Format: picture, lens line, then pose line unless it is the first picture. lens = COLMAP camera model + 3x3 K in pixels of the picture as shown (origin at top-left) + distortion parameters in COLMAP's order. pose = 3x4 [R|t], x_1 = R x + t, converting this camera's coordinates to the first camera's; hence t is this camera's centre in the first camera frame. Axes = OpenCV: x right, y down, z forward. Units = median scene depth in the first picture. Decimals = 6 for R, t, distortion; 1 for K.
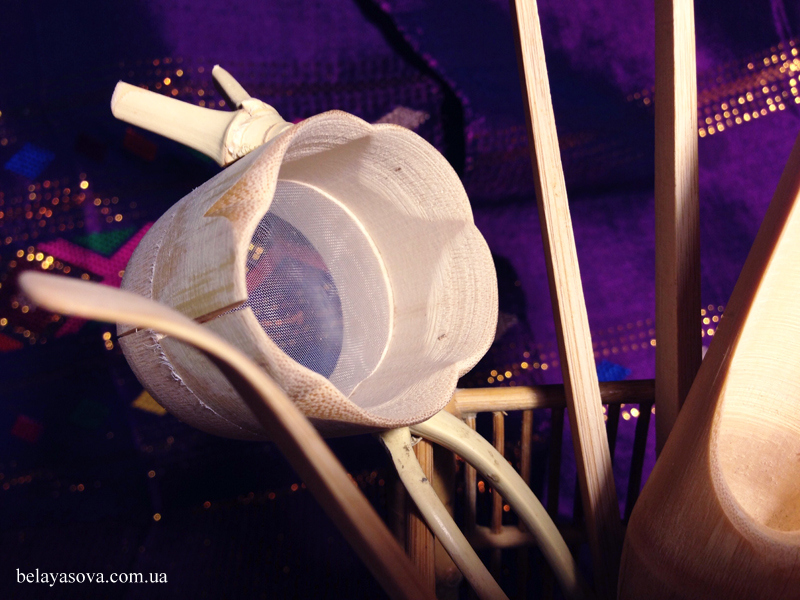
lens RADIAL K [[771.2, 0, 402.9], [0, 771.2, 305.5], [0, 0, 1]] dist [0.056248, 0.000000]
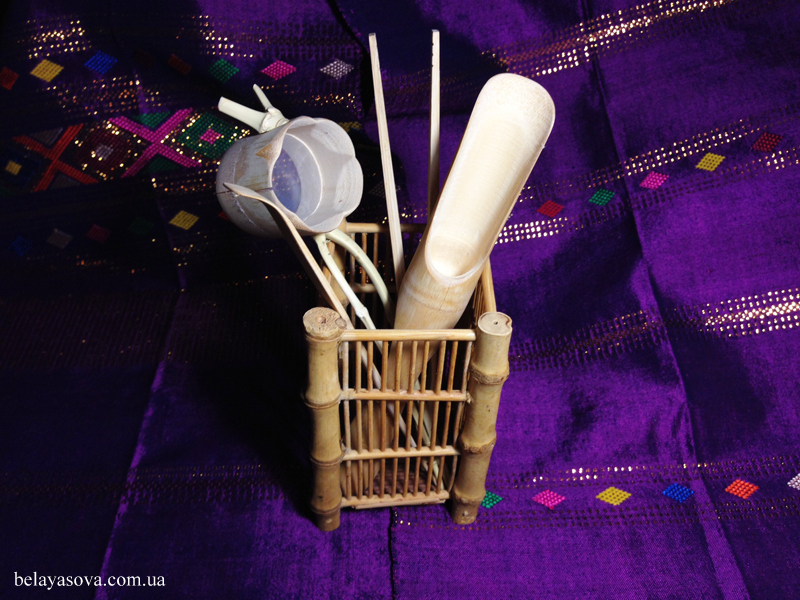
lens RADIAL K [[765.9, 0, 394.2], [0, 765.9, 299.8], [0, 0, 1]] dist [0.009218, 0.000000]
pose [[0.996089, 0.058774, 0.065969, 0.077470], [-0.070528, 0.978660, 0.193006, -0.137201], [-0.053218, -0.196904, 0.978977, -1.499624]]
